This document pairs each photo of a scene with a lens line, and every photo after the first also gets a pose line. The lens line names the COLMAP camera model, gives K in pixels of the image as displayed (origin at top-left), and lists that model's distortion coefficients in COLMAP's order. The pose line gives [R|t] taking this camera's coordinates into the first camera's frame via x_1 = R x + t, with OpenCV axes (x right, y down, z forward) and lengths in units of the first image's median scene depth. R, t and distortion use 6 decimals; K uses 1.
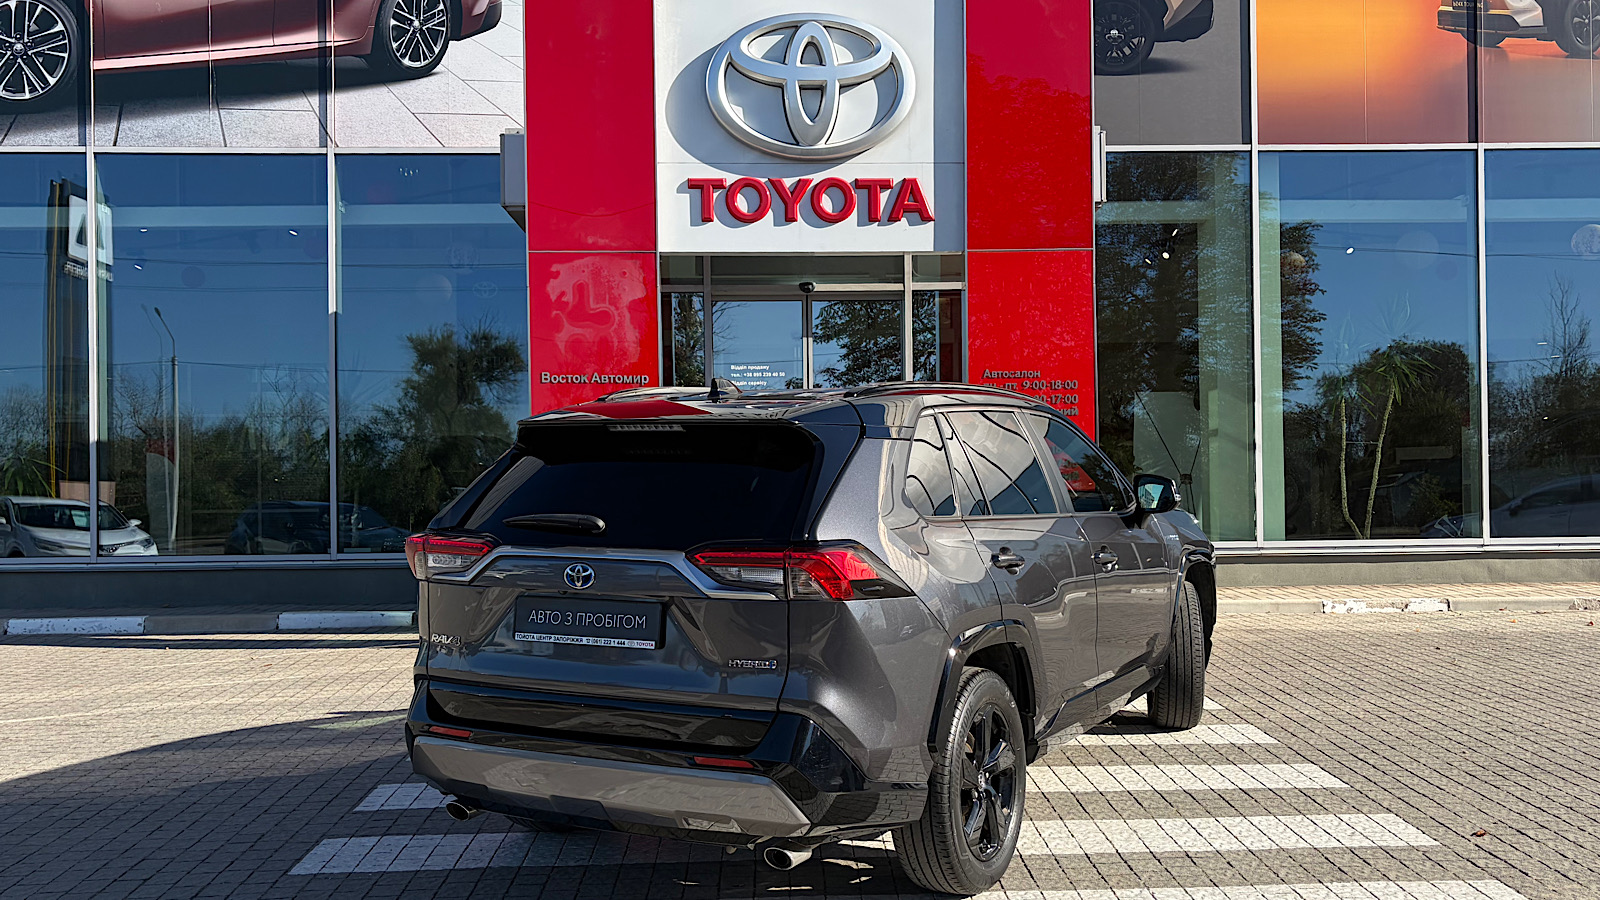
lens RADIAL K [[1093.3, 0, 807.6], [0, 1093.3, 472.0], [0, 0, 1]] dist [0.039496, 0.005536]
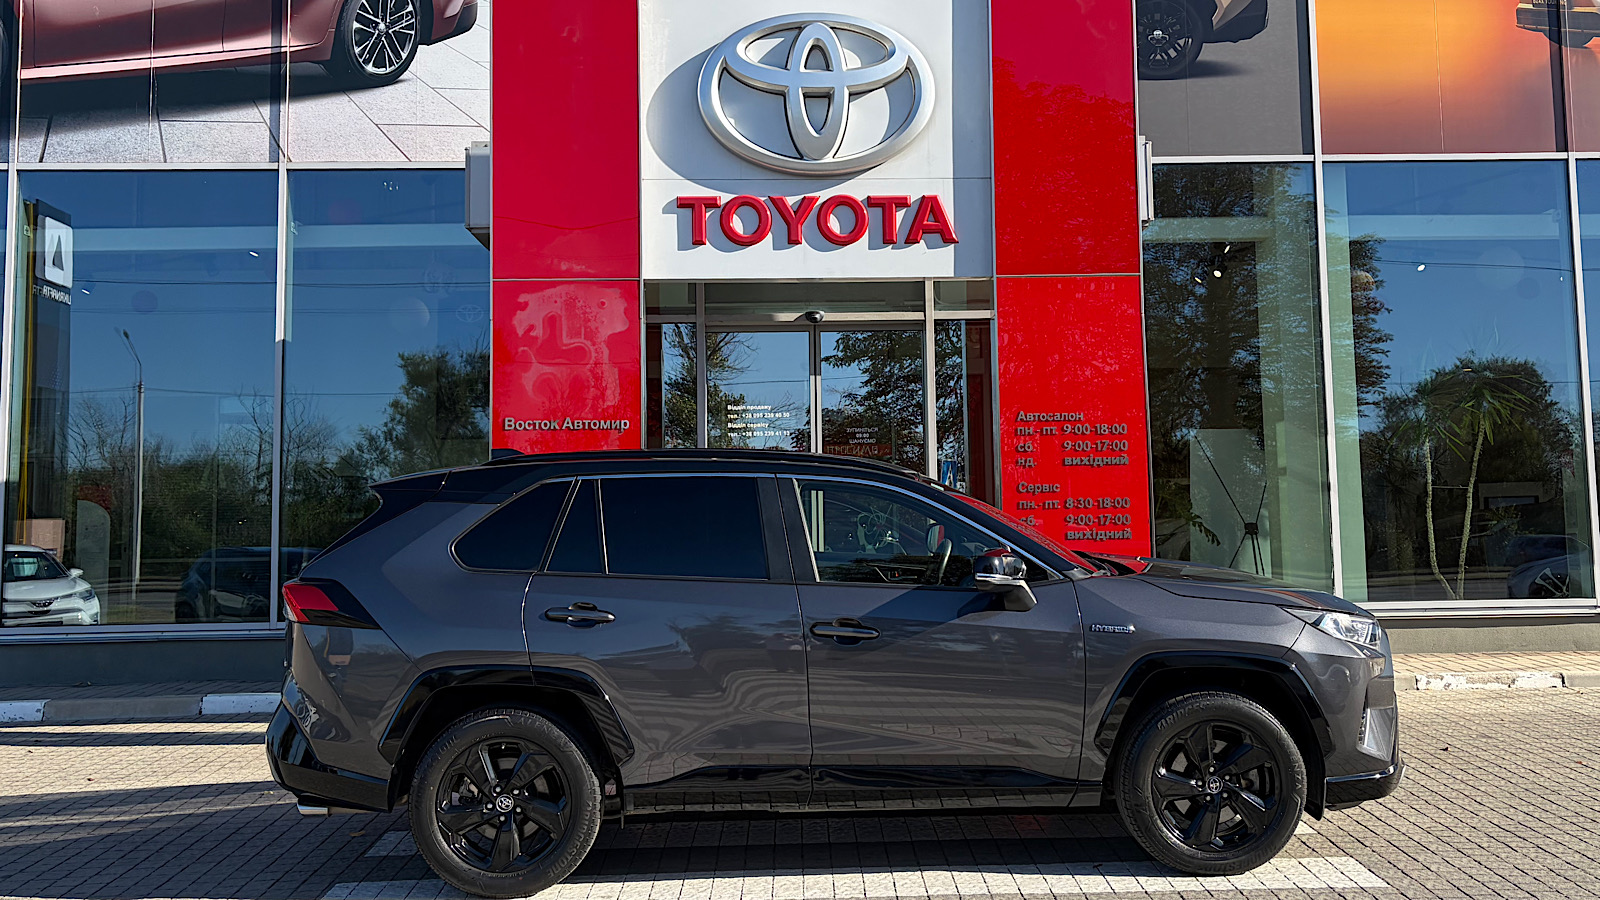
lens RADIAL K [[1118.0, 0, 840.7], [0, 1118.0, 412.0], [0, 0, 1]] dist [0.044505, -0.001911]
pose [[0.999989, -0.004304, -0.001791, 0.019848], [0.004189, 0.998184, -0.060094, -0.035646], [0.002047, 0.060085, 0.998191, 0.100589]]
